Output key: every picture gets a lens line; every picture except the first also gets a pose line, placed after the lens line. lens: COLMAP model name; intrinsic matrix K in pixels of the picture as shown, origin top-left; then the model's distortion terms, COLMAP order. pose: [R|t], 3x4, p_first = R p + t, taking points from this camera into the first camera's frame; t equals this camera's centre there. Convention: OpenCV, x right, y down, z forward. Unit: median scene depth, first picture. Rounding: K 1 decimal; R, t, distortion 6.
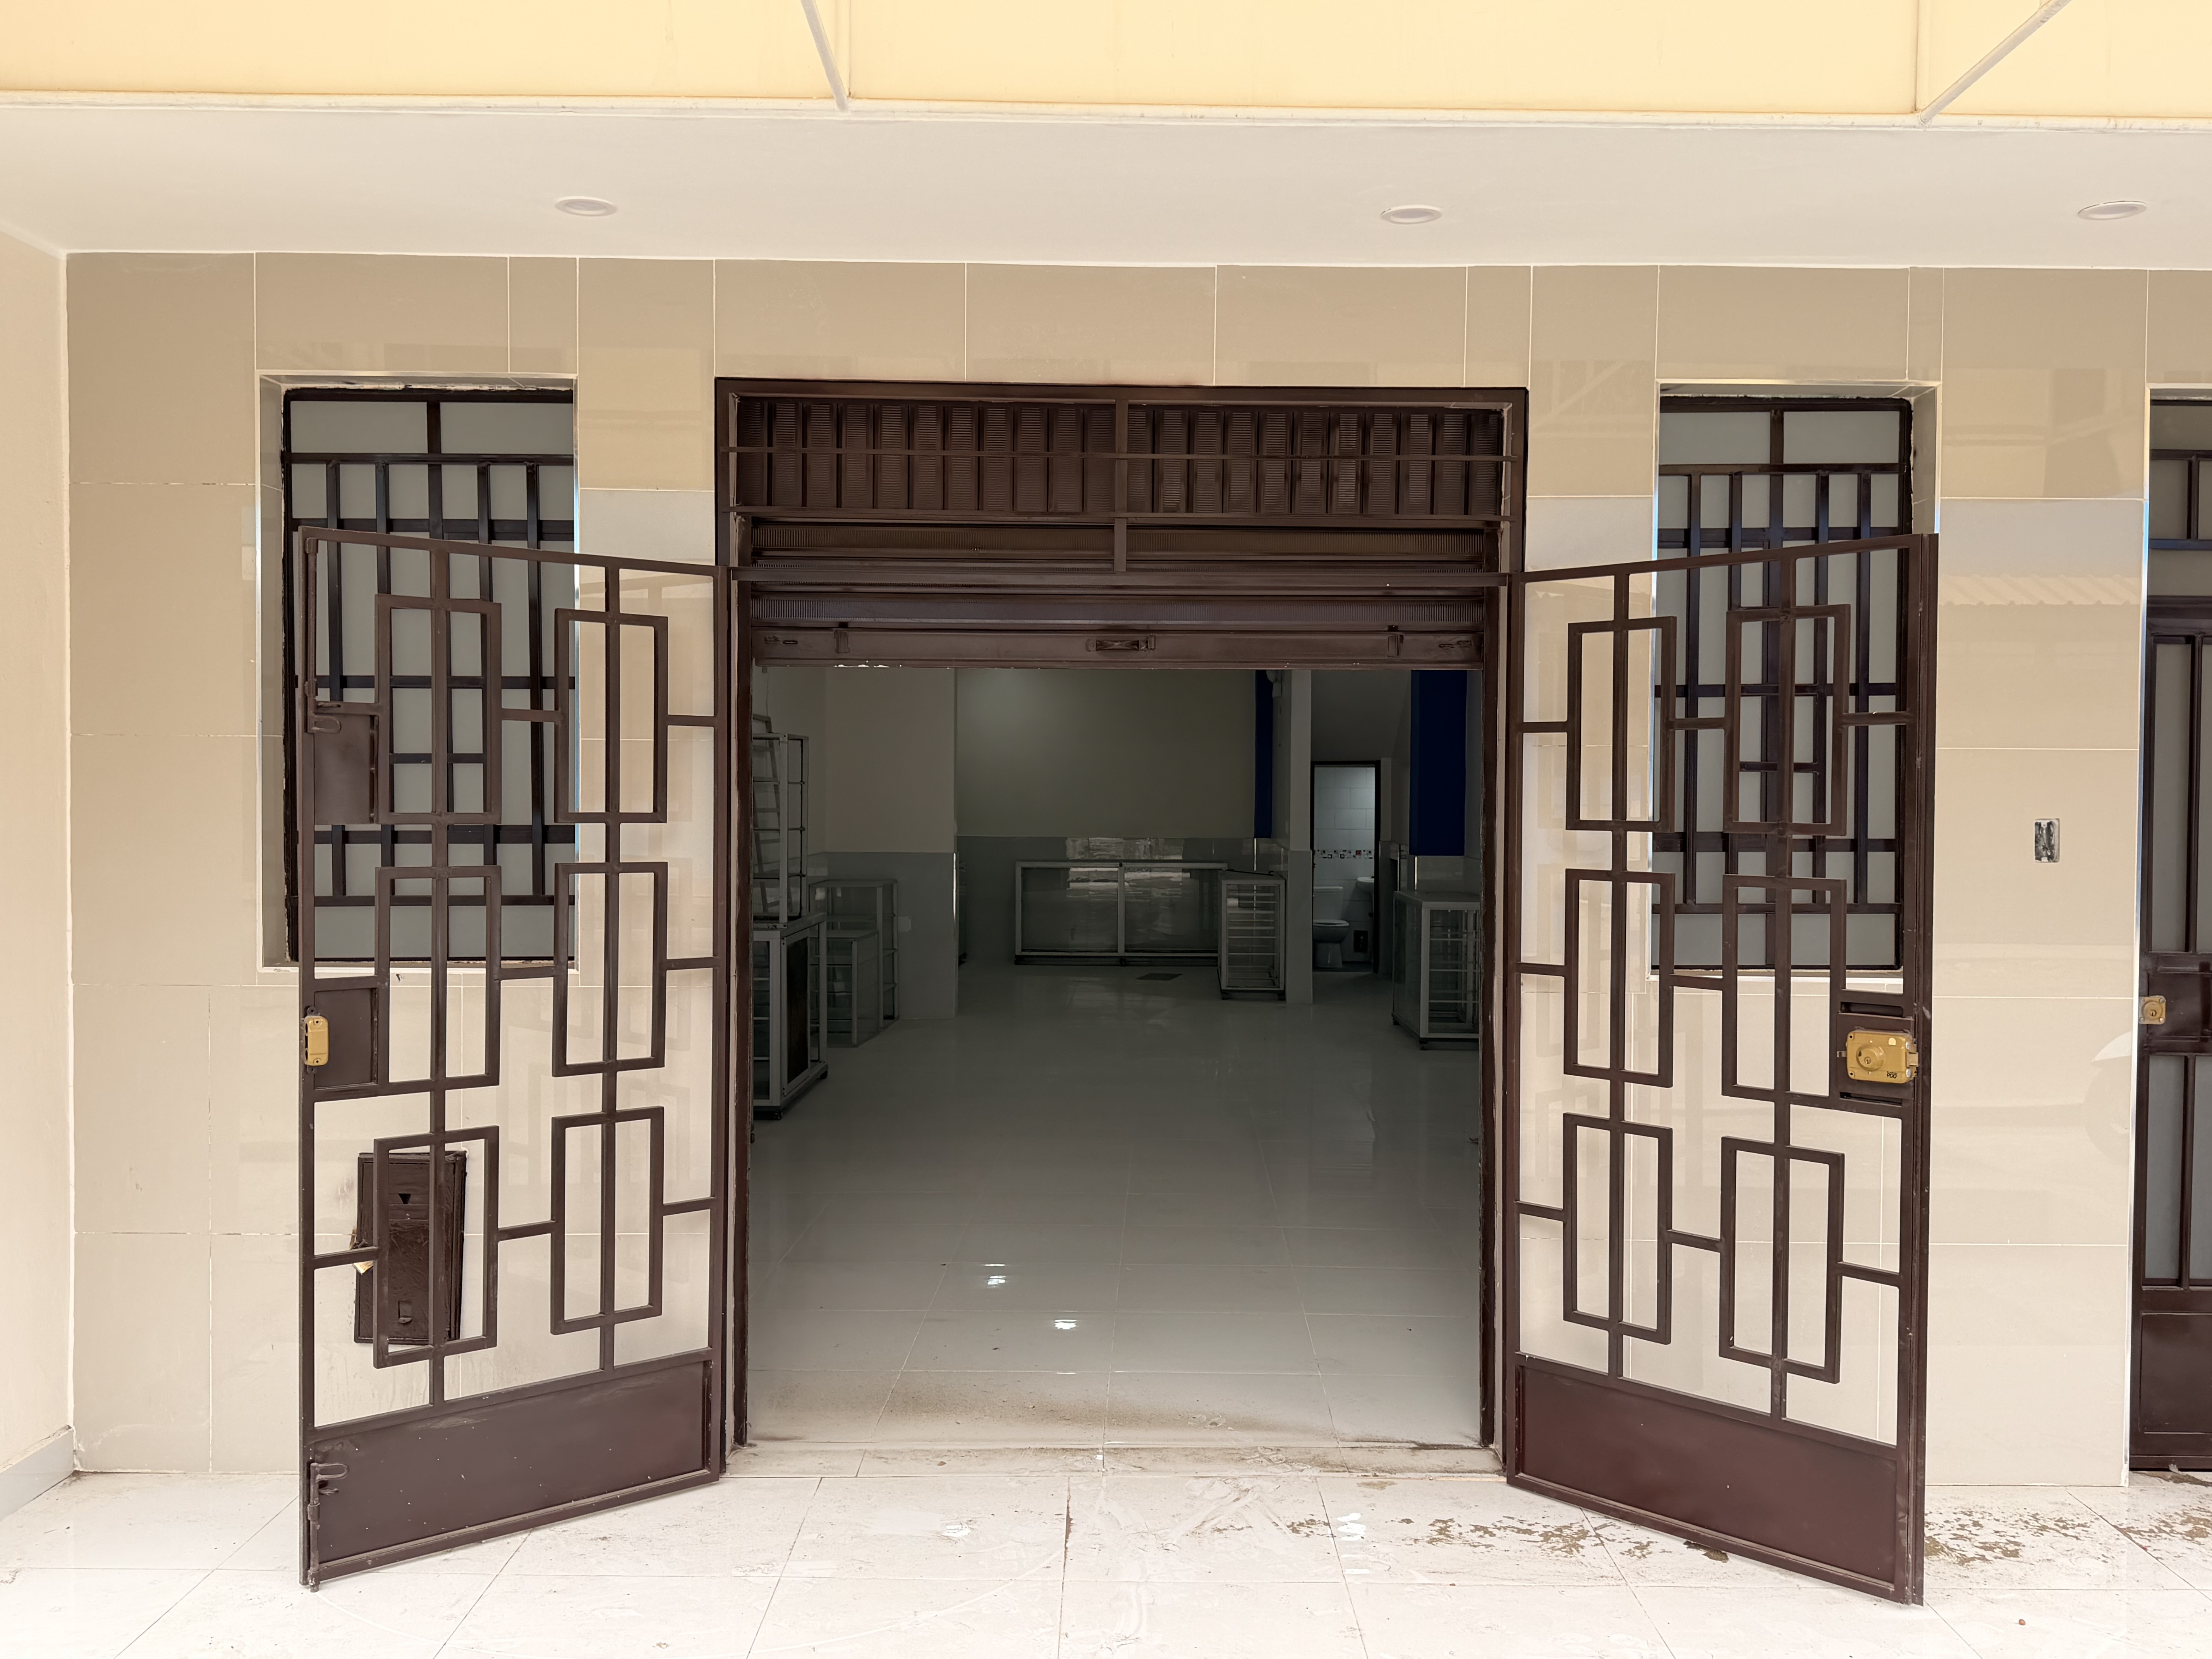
lens RADIAL K [[1929.6, 0, 1108.1], [0, 1929.6, 836.8], [0, 0, 1]] dist [0.169433, -0.349353]
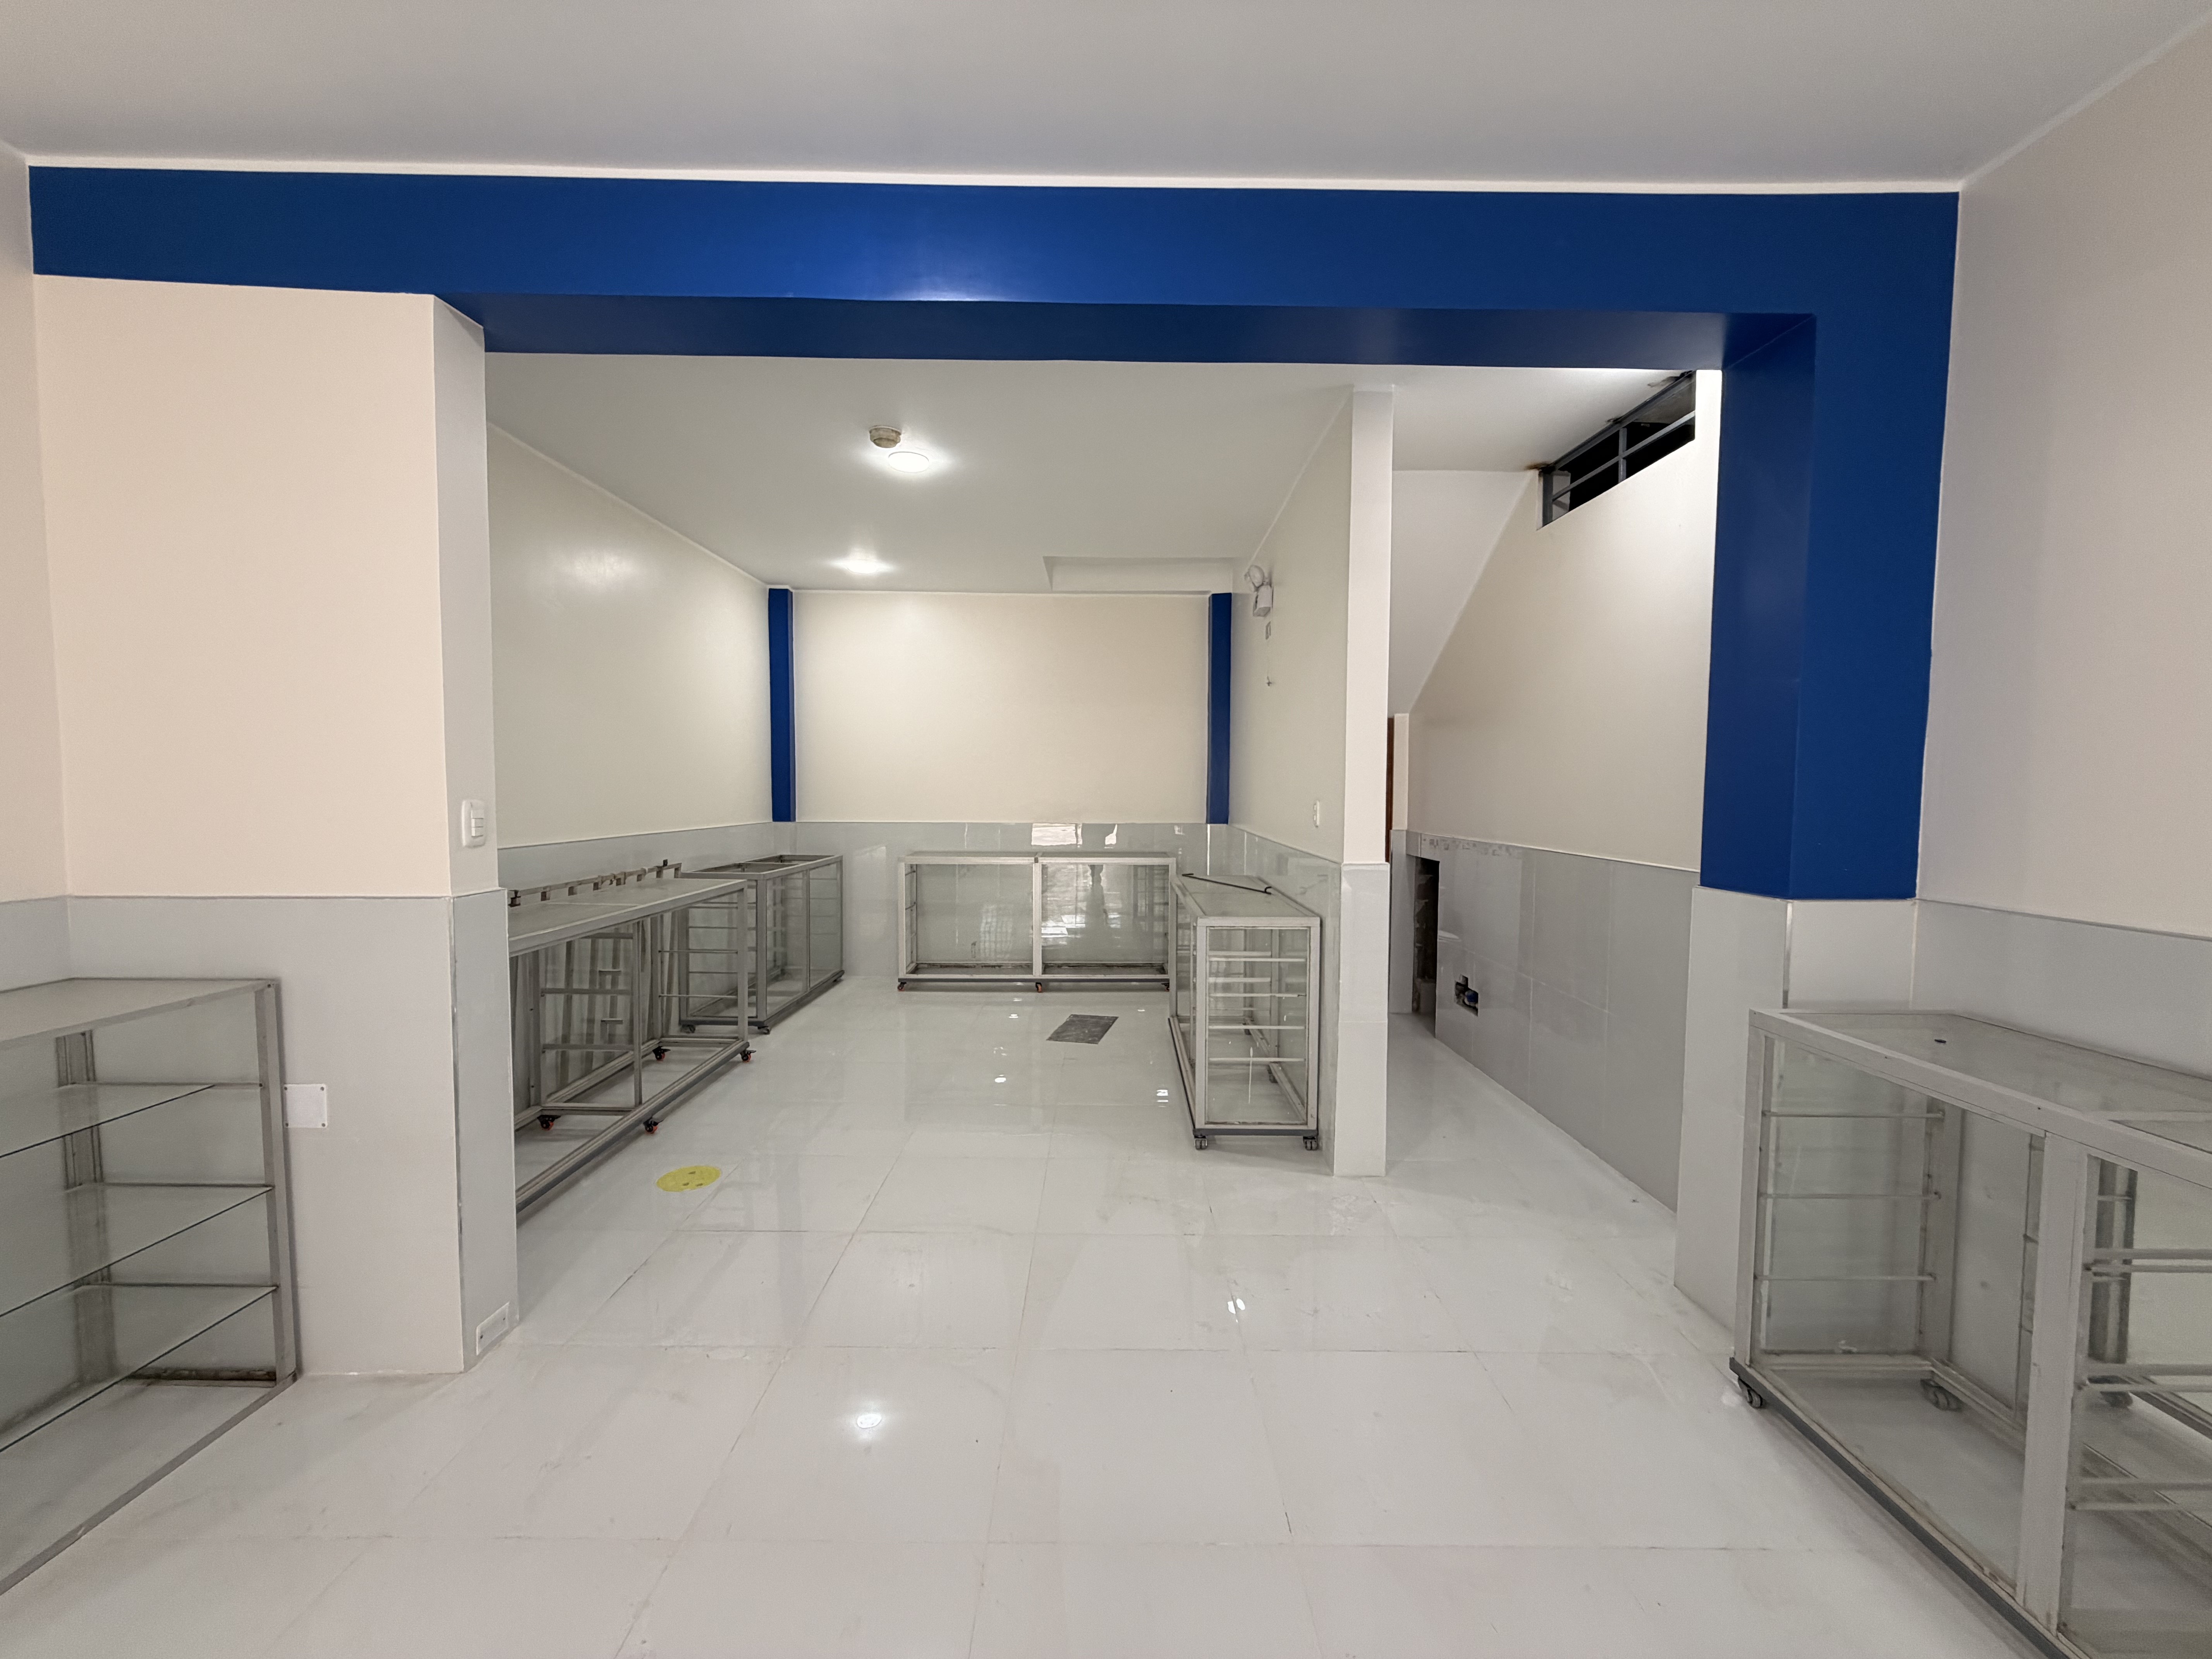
lens RADIAL K [[894.1, 0, 1102.3], [0, 894.1, 832.1], [0, 0, 1]] dist [-0.000145, -0.000065]
pose [[0.999661, -0.002776, 0.025897, 0.028014], [0.002122, 0.999679, 0.025251, -0.006256], [-0.025959, -0.025187, 0.999346, 0.771428]]
